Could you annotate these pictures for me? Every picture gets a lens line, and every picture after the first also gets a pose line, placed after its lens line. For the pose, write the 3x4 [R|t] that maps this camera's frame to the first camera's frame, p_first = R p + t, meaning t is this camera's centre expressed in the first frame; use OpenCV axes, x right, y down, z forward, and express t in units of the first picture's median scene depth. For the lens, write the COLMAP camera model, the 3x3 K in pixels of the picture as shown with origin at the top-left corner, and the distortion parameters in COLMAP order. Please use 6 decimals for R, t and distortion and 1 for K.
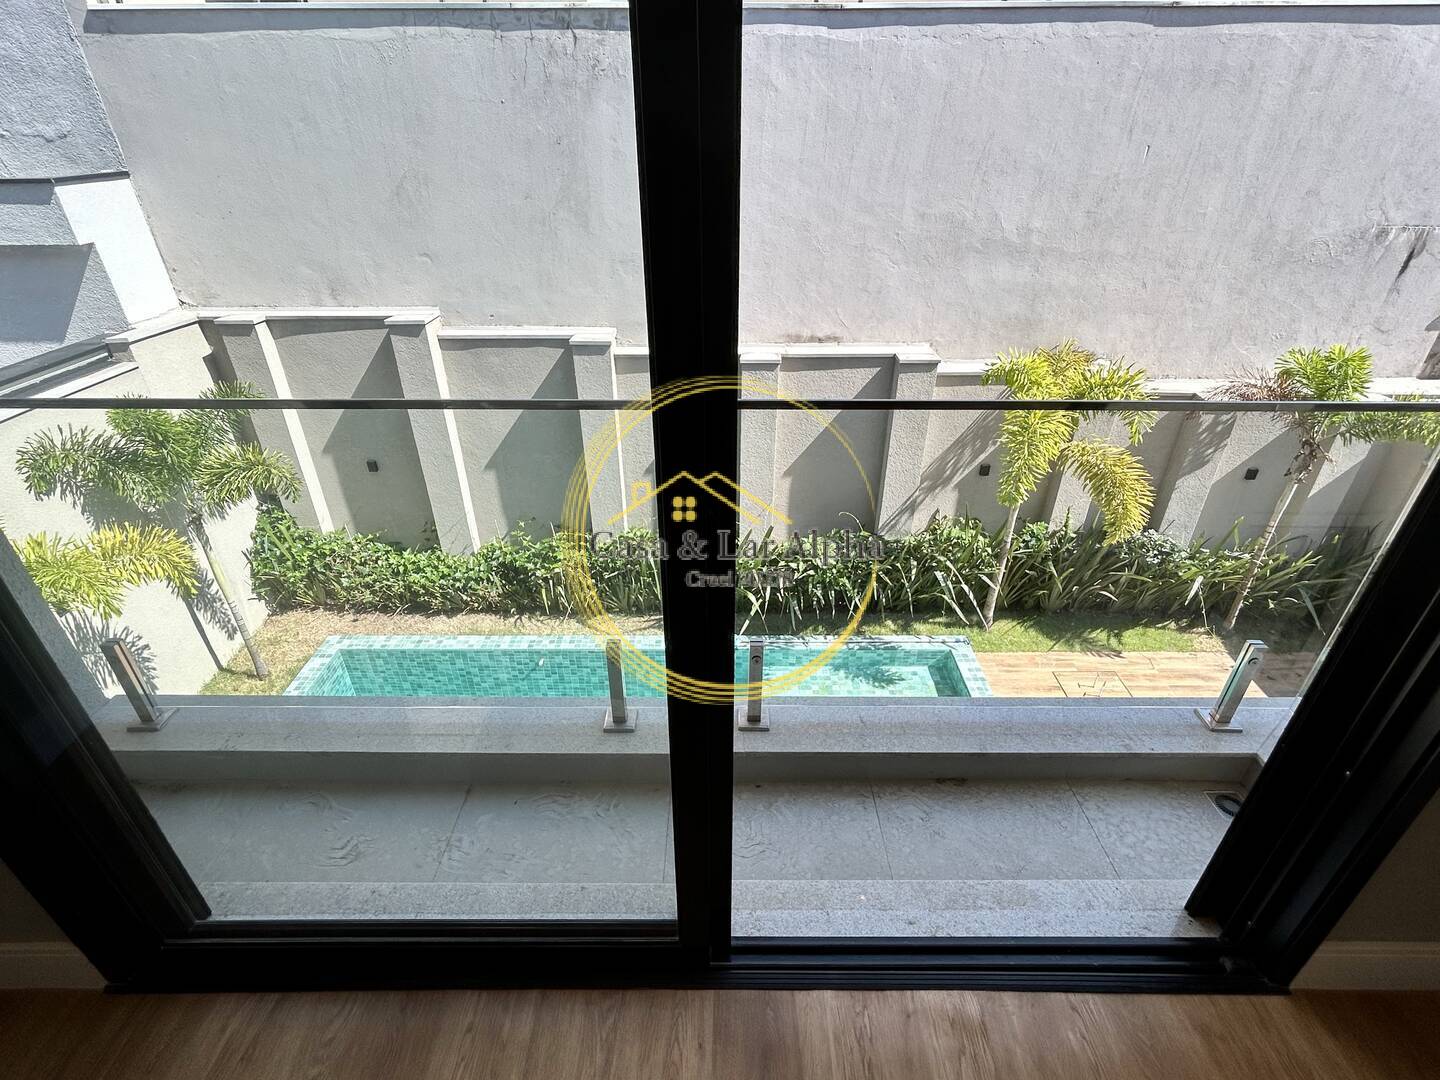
lens RADIAL K [[707.1, 0, 720.0], [0, 707.1, 540.0], [0, 0, 1]] dist [0.001315, 0.001215]
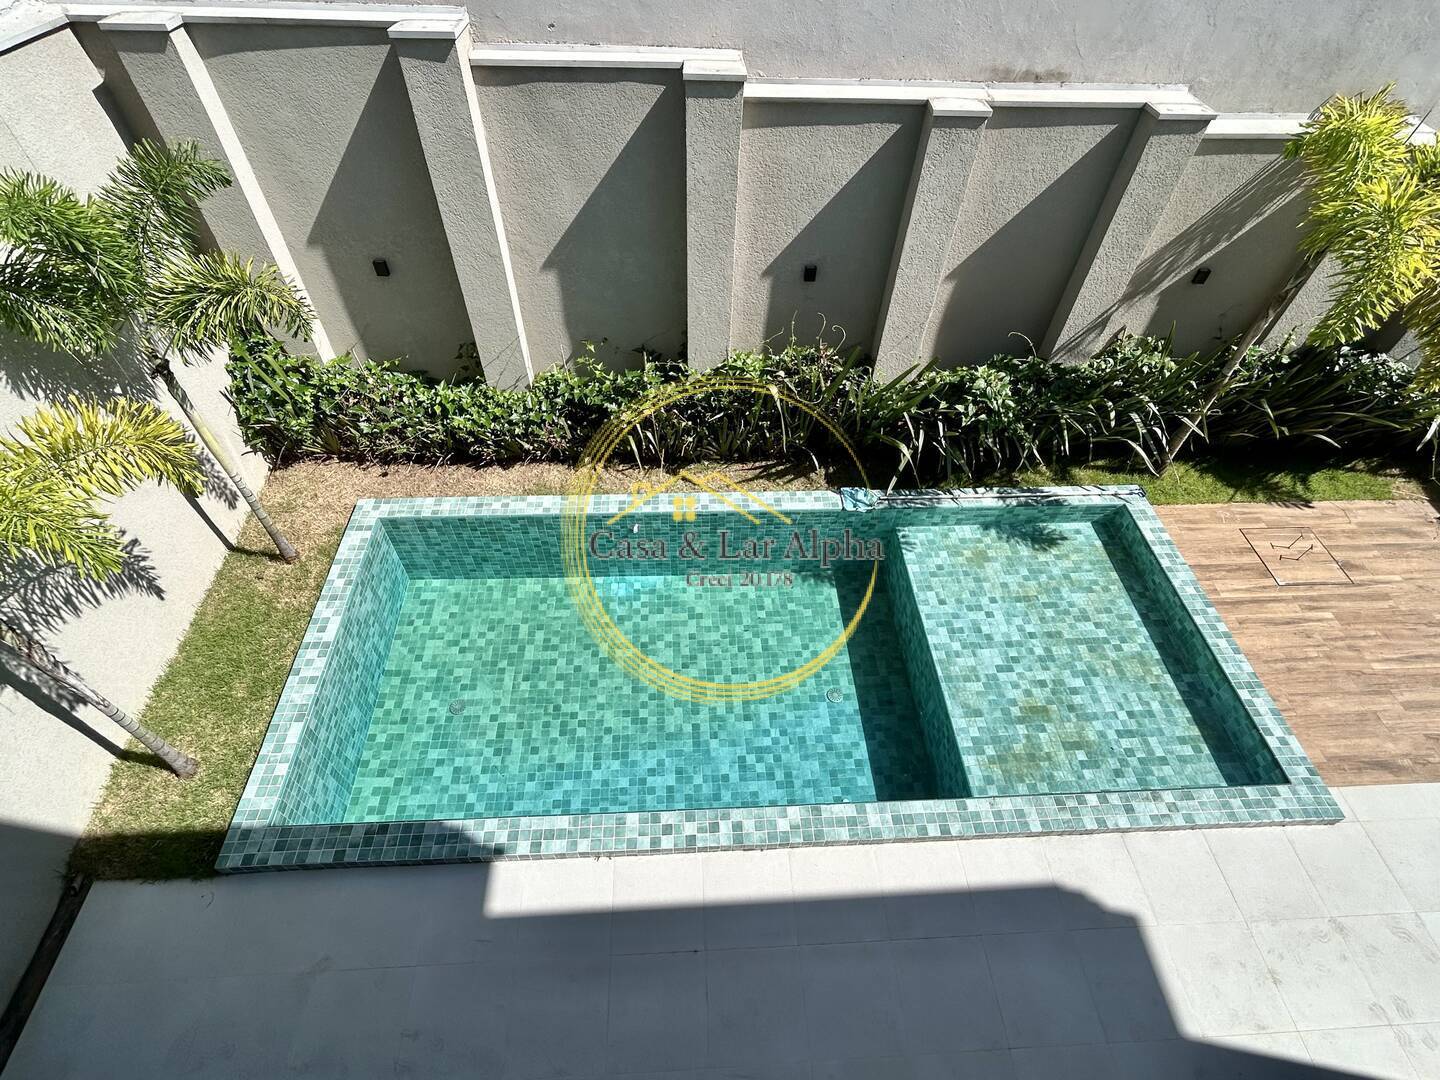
lens RADIAL K [[707.1, 0, 720.0], [0, 707.1, 540.0], [0, 0, 1]] dist [0.001315, 0.001215]
pose [[0.997680, -0.023319, 0.063953, -0.206997], [0.001501, 0.946803, 0.321809, -0.075580], [-0.068055, -0.320966, 0.944642, 0.217639]]
